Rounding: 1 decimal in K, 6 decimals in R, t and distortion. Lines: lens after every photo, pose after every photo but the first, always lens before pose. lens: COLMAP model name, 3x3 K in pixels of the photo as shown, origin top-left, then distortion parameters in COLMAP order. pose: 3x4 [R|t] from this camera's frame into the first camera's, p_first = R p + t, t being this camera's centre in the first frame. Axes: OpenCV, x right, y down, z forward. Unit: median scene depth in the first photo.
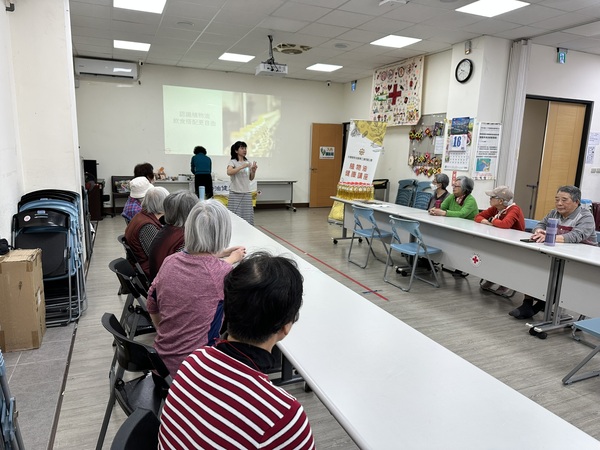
lens RADIAL K [[415.2, 0, 297.4], [0, 415.2, 226.8], [0, 0, 1]] dist [0.102664, -0.136996]
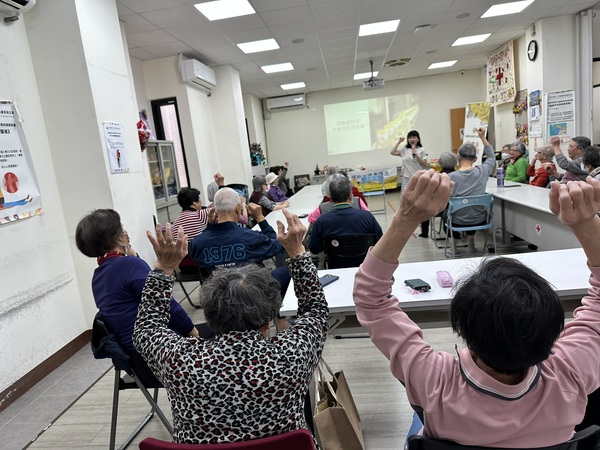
lens RADIAL K [[421.0, 0, 300.0], [0, 421.0, 225.0], [0, 0, 1]] dist [-0.004217, -0.002260]
pose [[0.861685, -0.047822, -0.505184, 0.400659], [0.052361, 0.998615, -0.005221, 0.076601], [0.504734, -0.021953, 0.862996, -0.312995]]
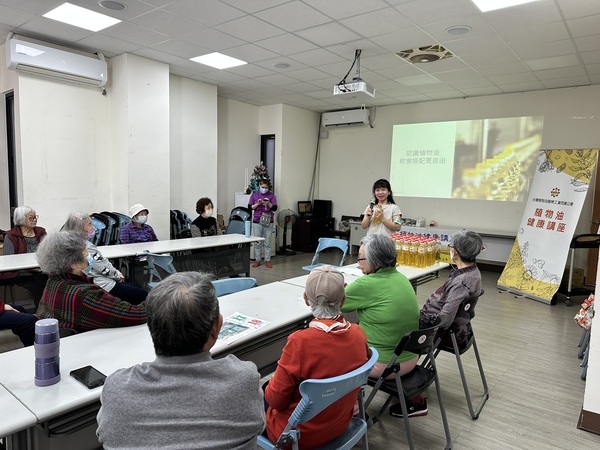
lens RADIAL K [[421.0, 0, 300.0], [0, 421.0, 225.0], [0, 0, 1]] dist [-0.004217, -0.002260]
pose [[0.474132, 0.068038, -0.877821, 0.615809], [-0.173134, 0.984748, -0.017188, -0.082805], [0.863263, 0.160130, 0.478681, 0.552676]]
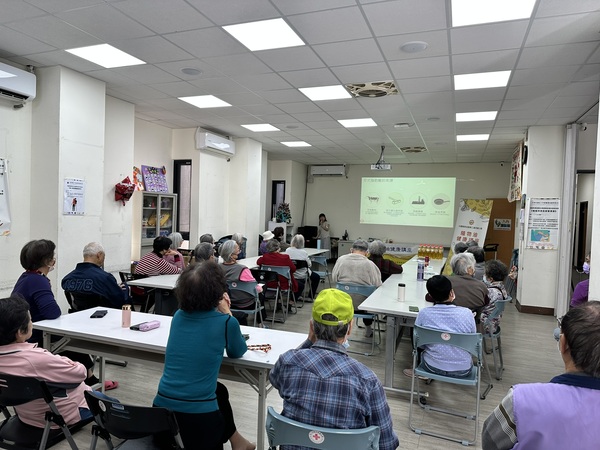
lens RADIAL K [[415.0, 0, 298.1], [0, 415.0, 225.0], [0, 0, 1]] dist [0.104619, -0.140441]
pose [[0.715984, 0.015959, -0.697934, 0.755338], [-0.138731, 0.983052, -0.119840, 0.045059], [0.684193, 0.182629, 0.706064, -0.209228]]
